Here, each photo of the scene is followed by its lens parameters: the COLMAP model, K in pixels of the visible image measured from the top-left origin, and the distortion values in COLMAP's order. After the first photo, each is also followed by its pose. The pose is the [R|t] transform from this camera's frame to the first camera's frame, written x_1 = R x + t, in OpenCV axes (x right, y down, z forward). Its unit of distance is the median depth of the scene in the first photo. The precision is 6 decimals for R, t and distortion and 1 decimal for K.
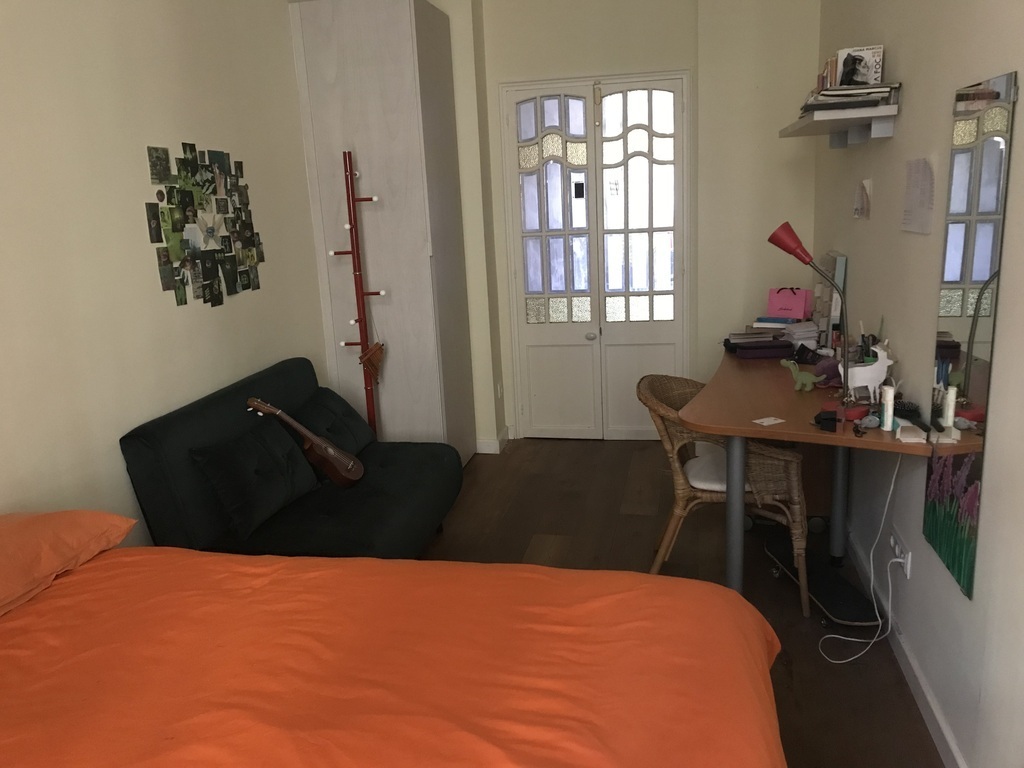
lens RADIAL K [[832.6, 0, 514.6], [0, 832.6, 379.1], [0, 0, 1]] dist [0.037312, -0.045130]
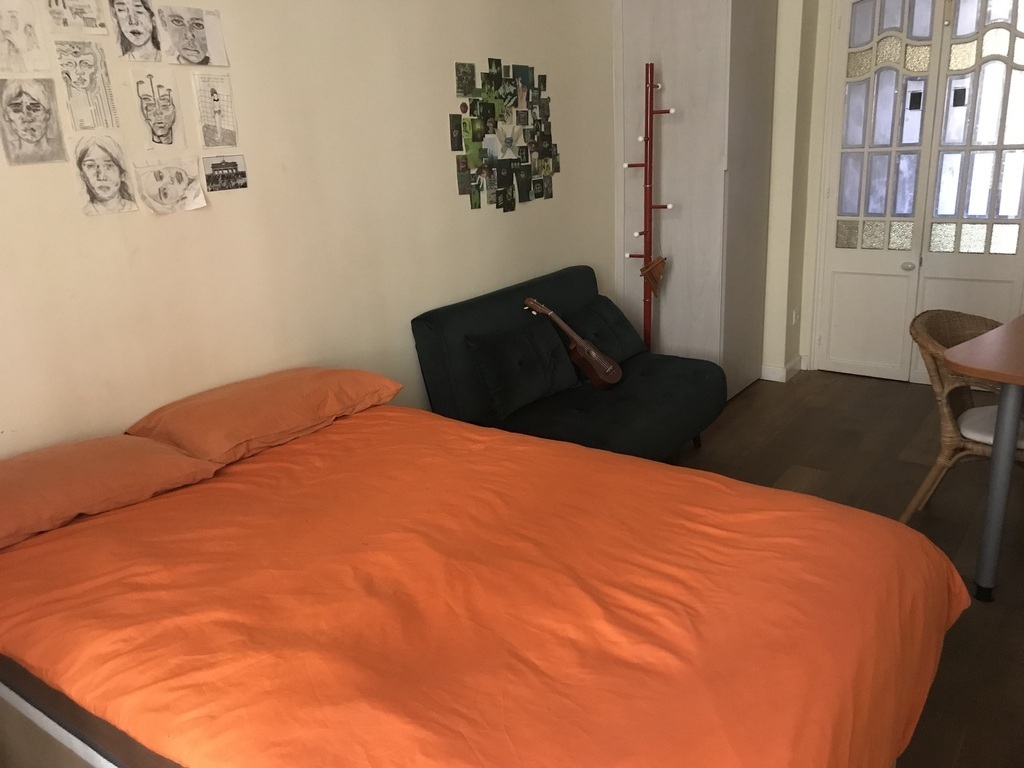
lens RADIAL K [[832.6, 0, 515.4], [0, 832.6, 388.6], [0, 0, 1]] dist [0.037312, -0.045130]
pose [[0.911756, 0.128990, -0.389952, 0.114187], [-0.087867, 0.988683, 0.121599, 0.009585], [0.401224, -0.076605, 0.912771, -0.020179]]
